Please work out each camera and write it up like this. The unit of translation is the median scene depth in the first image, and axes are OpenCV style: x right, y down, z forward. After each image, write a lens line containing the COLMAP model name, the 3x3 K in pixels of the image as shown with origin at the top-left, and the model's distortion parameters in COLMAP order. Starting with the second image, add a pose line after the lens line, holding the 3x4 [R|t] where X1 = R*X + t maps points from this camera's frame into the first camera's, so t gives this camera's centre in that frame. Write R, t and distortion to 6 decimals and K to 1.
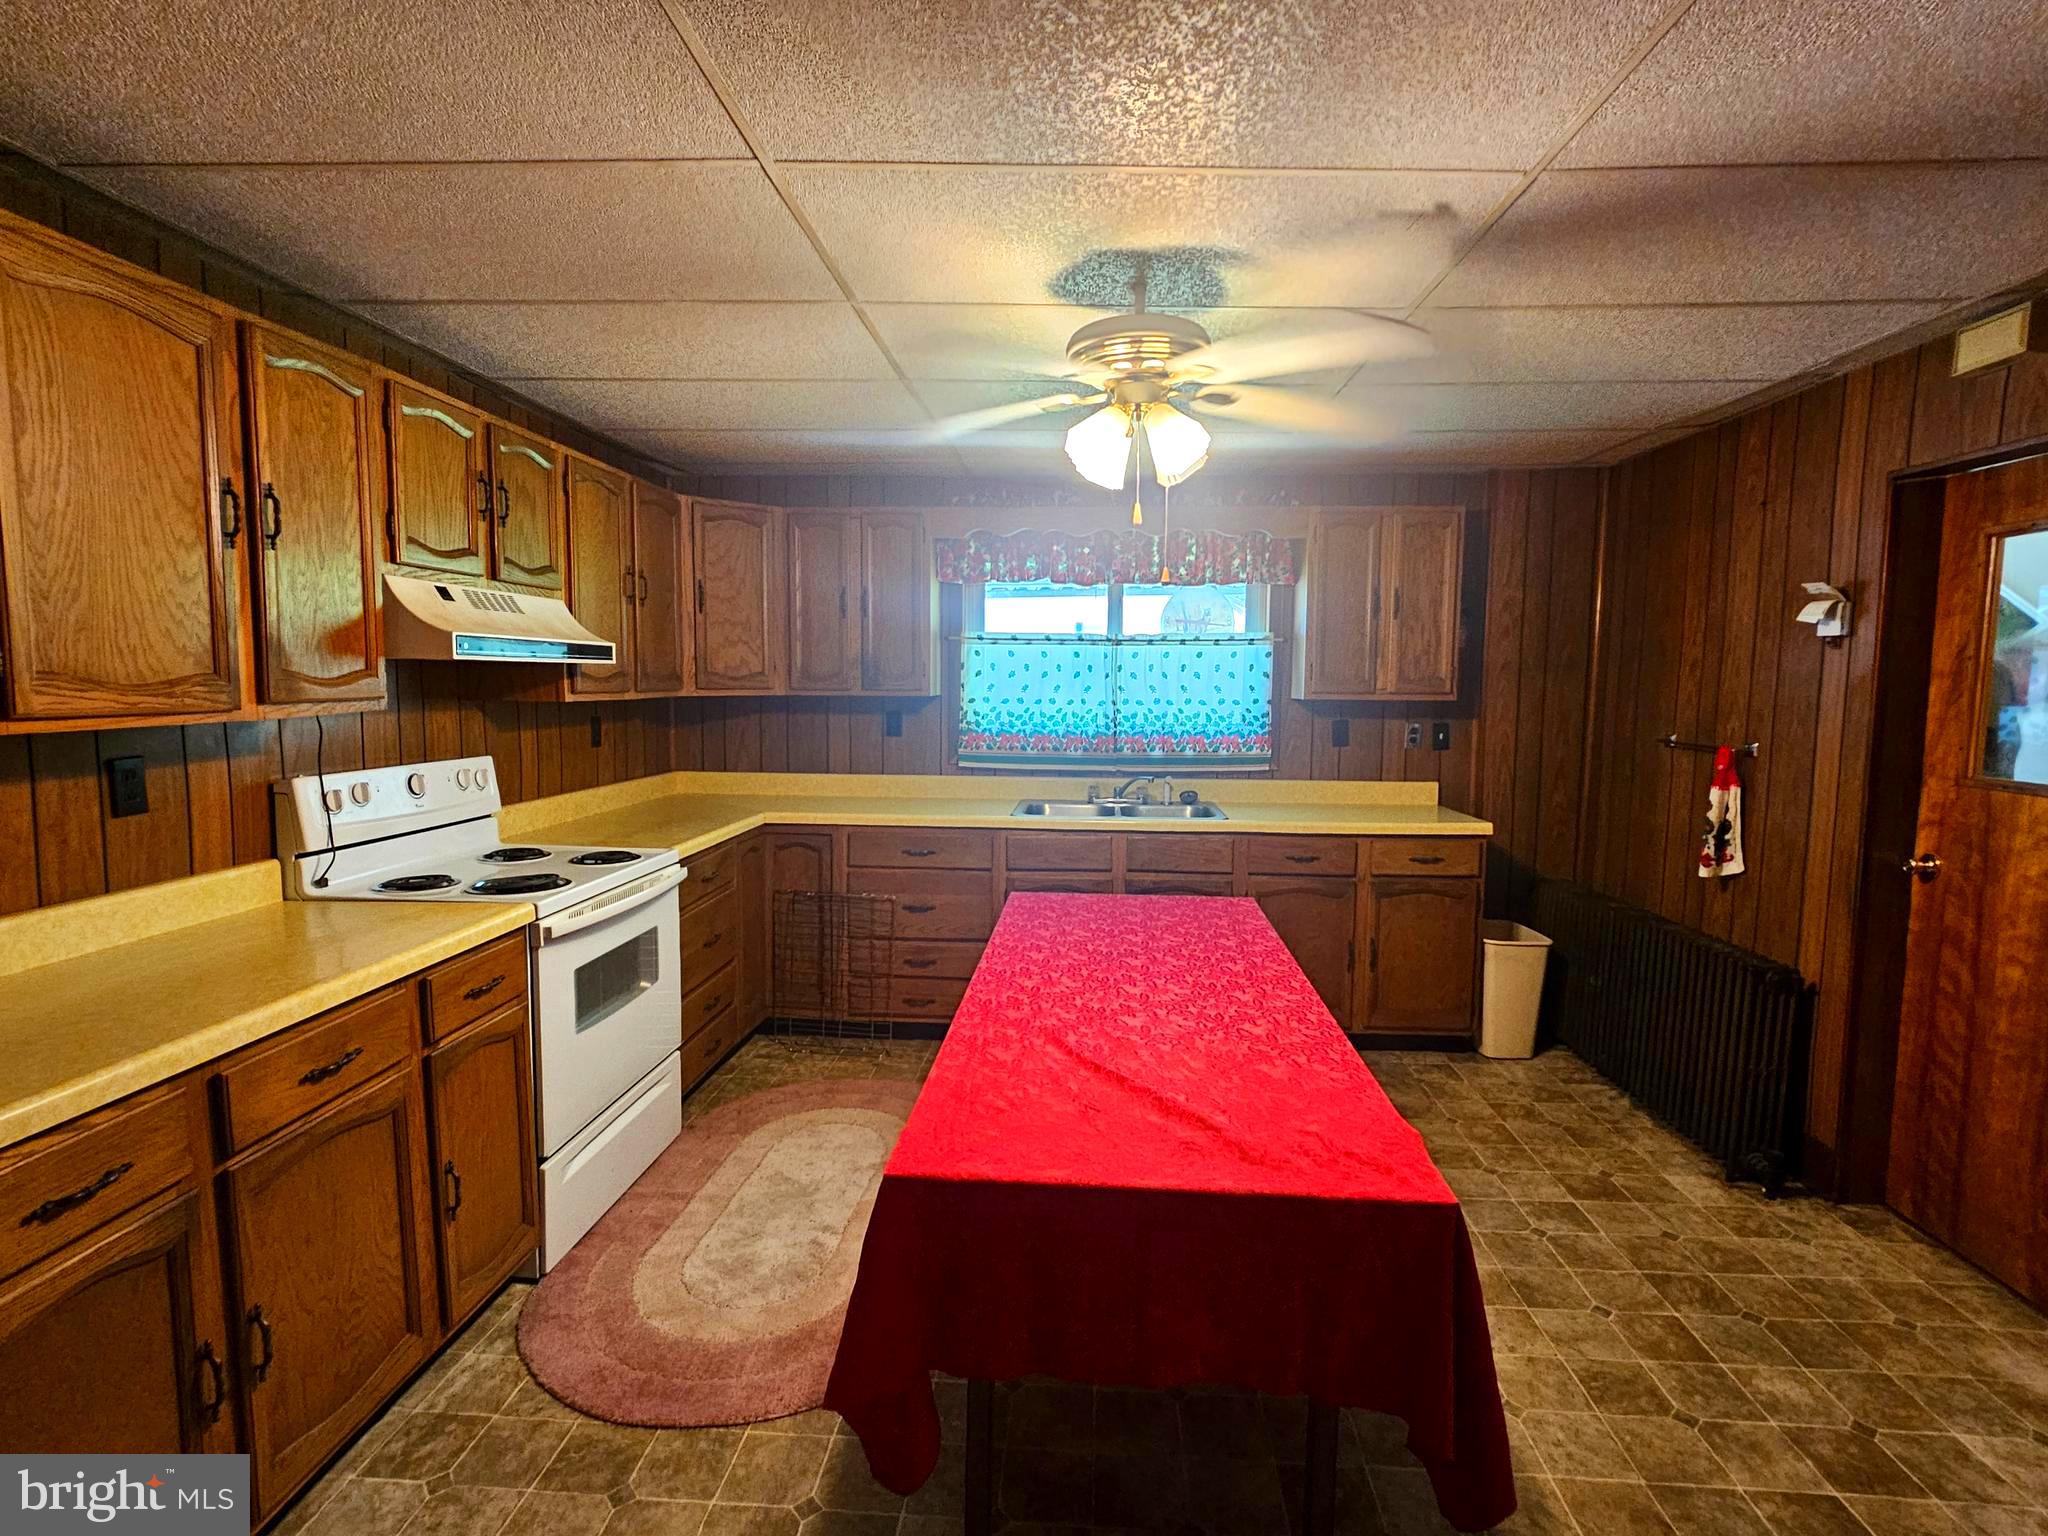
lens RADIAL K [[1002.7, 0, 1041.0], [0, 1002.7, 768.1], [0, 0, 1]] dist [-0.000051, 0.000843]
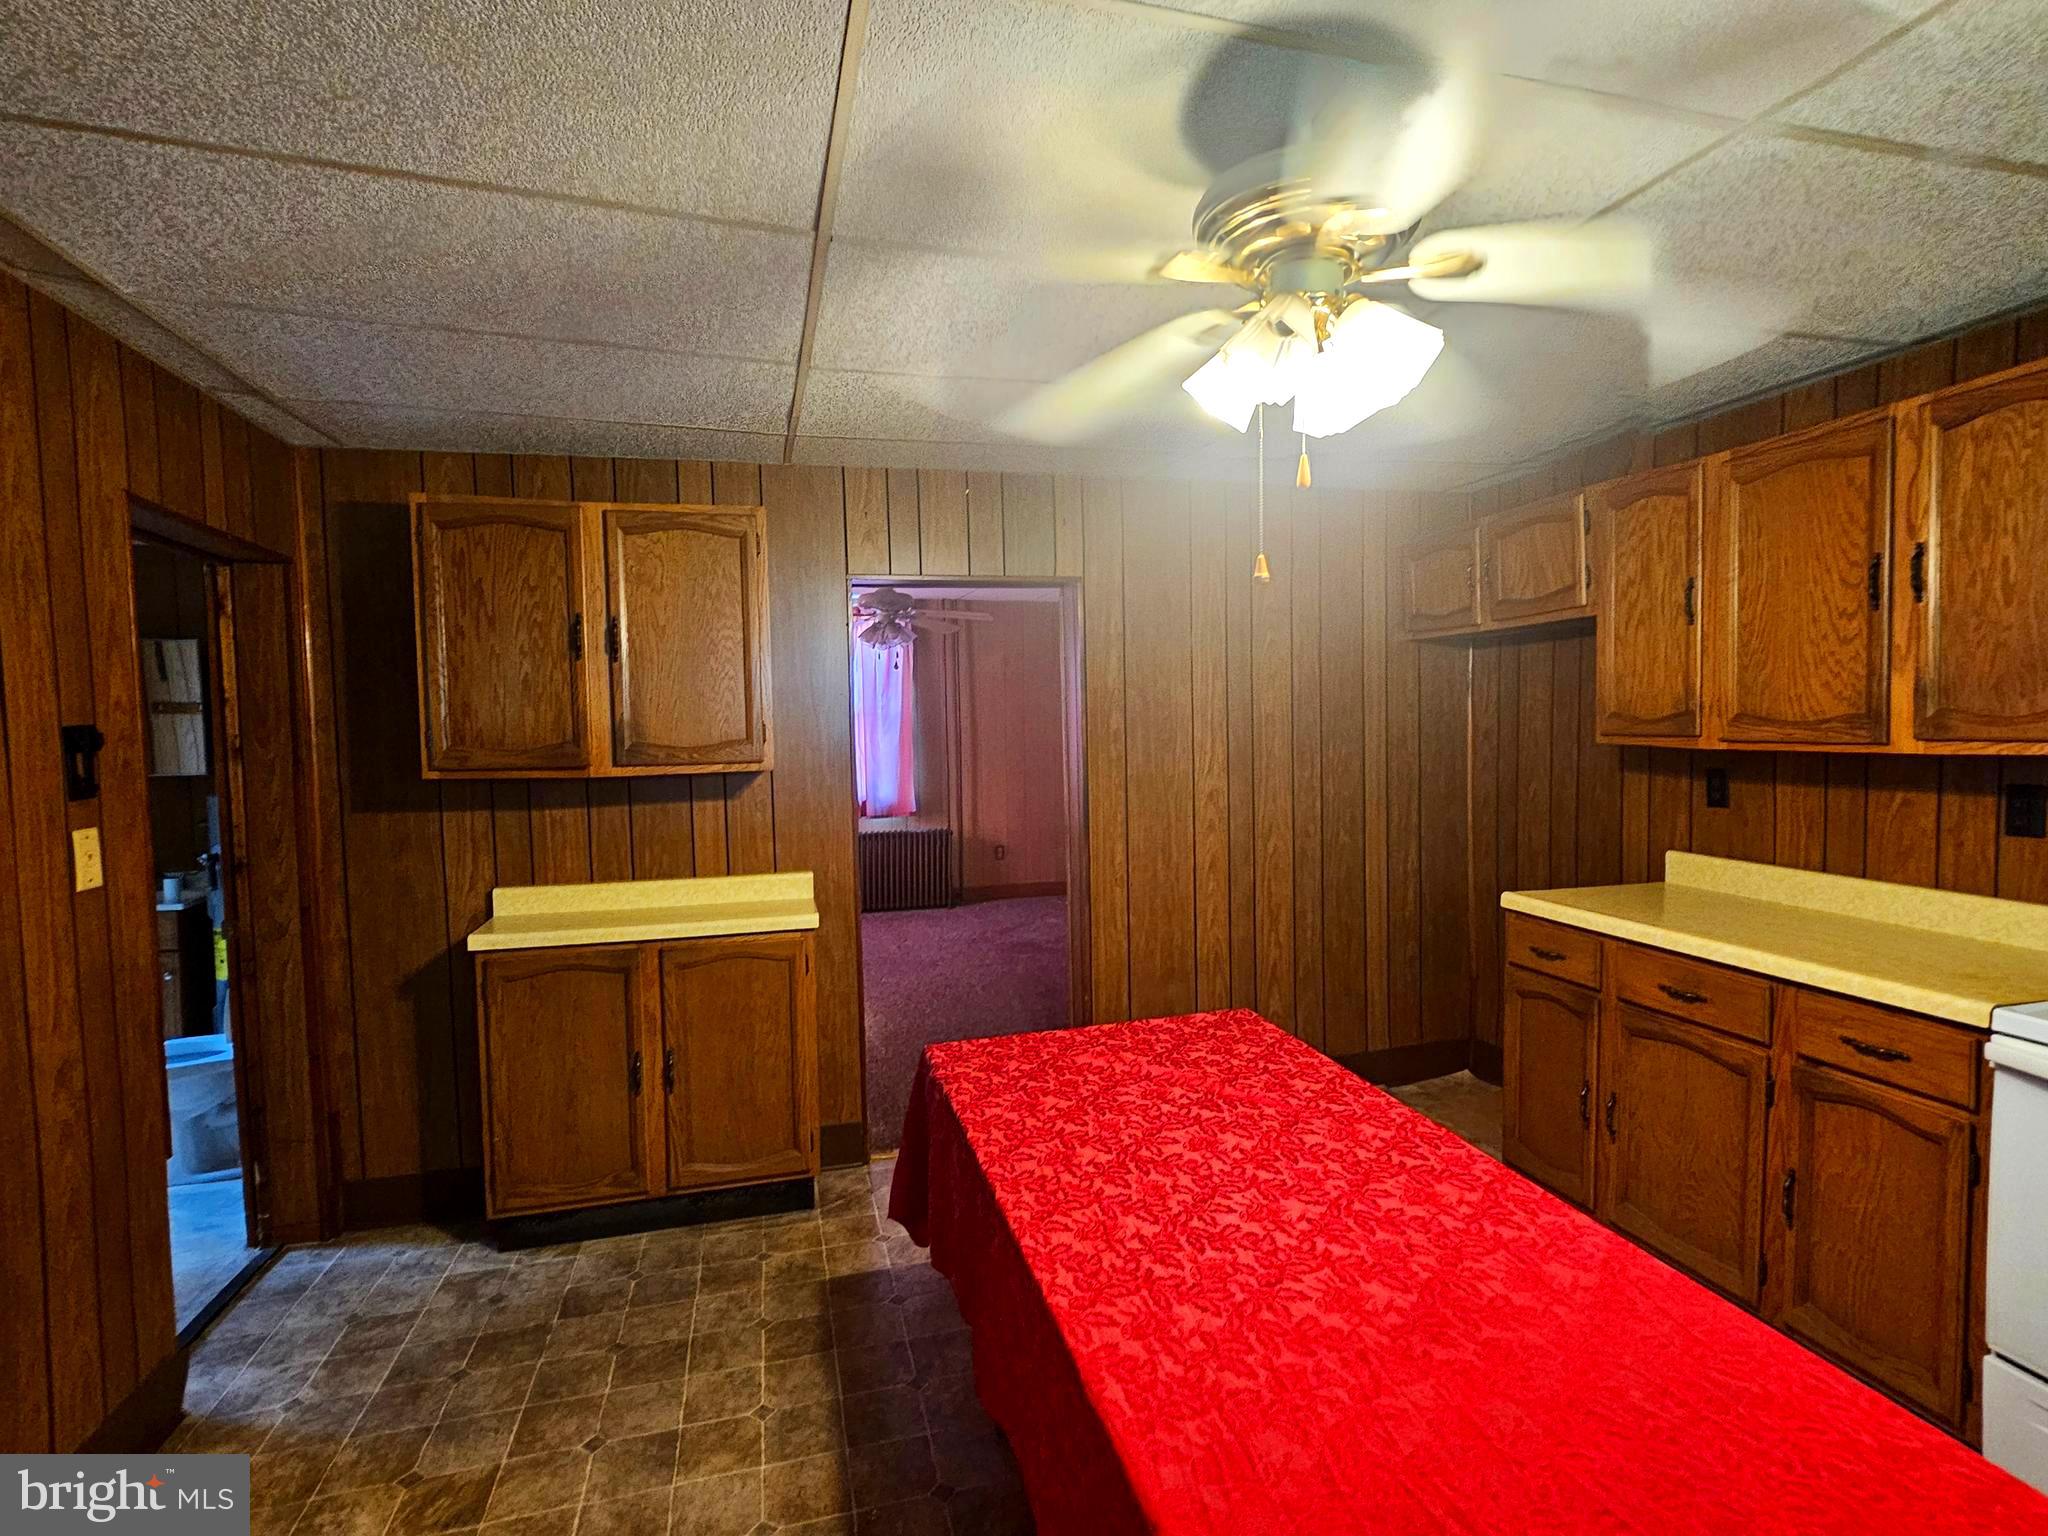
lens RADIAL K [[1002.7, 0, 1041.0], [0, 1002.7, 768.1], [0, 0, 1]] dist [-0.000051, 0.000843]
pose [[-0.945468, 0.025393, -0.324723, 0.265885], [-0.019235, 0.990863, 0.133490, -0.084204], [0.325146, 0.132457, -0.936341, 0.892571]]
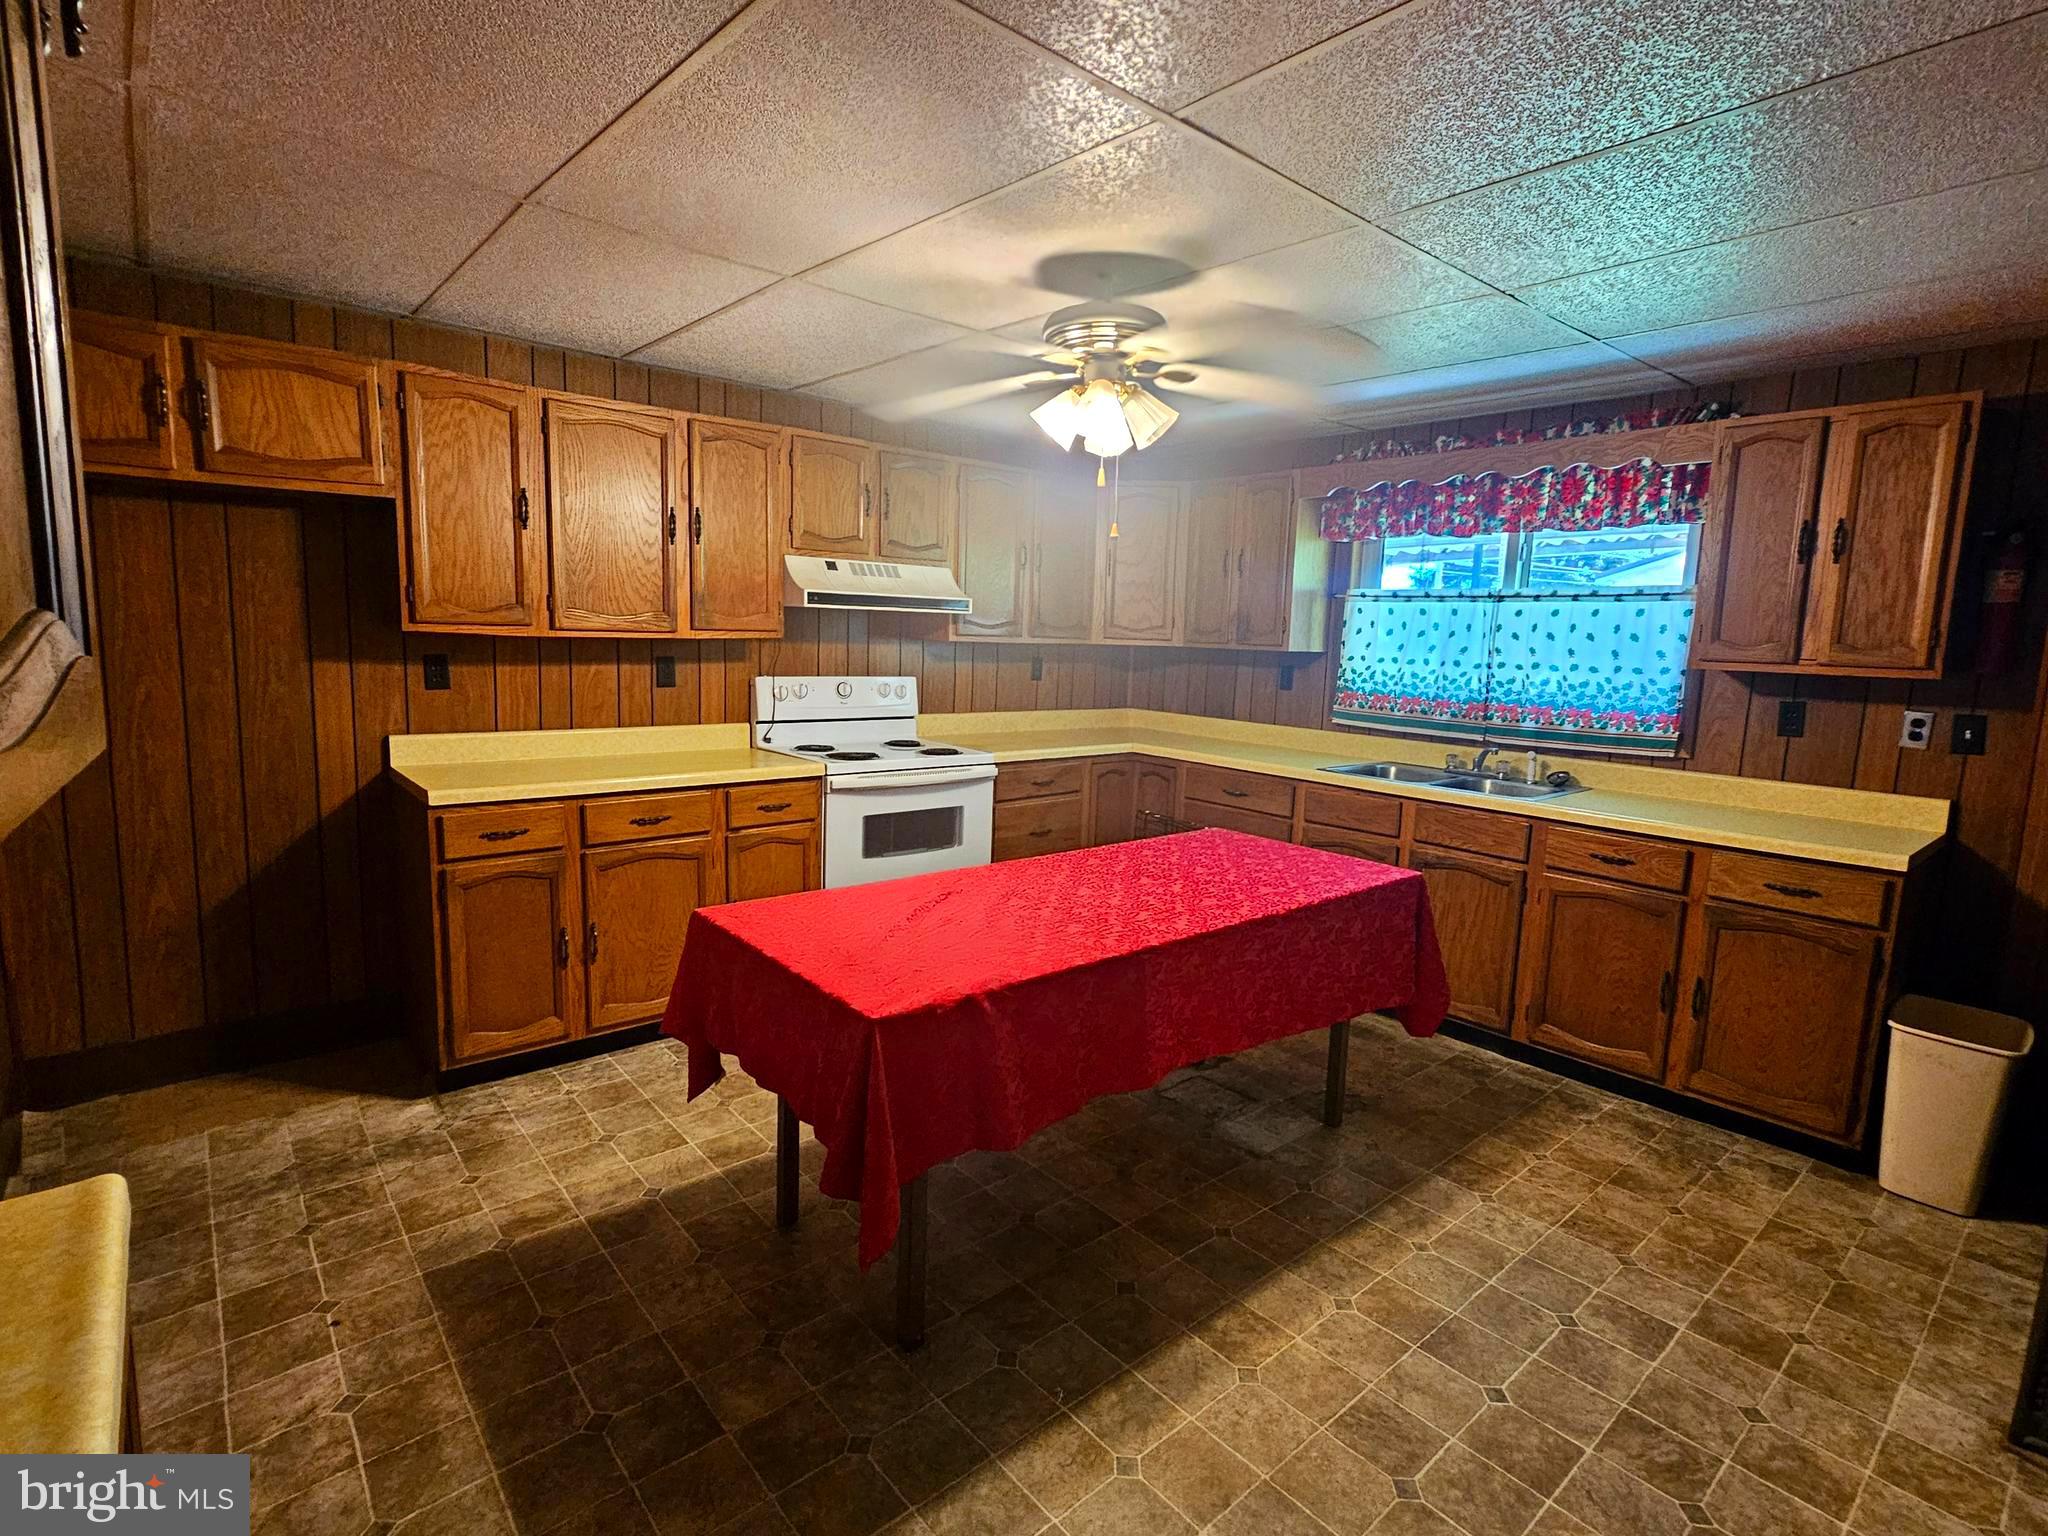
lens RADIAL K [[1002.7, 0, 1041.0], [0, 1002.7, 768.1], [0, 0, 1]] dist [-0.000051, 0.000843]
pose [[0.699540, 0.112179, -0.705734, 0.506195], [-0.091252, 0.993539, 0.067476, 0.002928], [0.708743, 0.017197, 0.705257, 0.085322]]
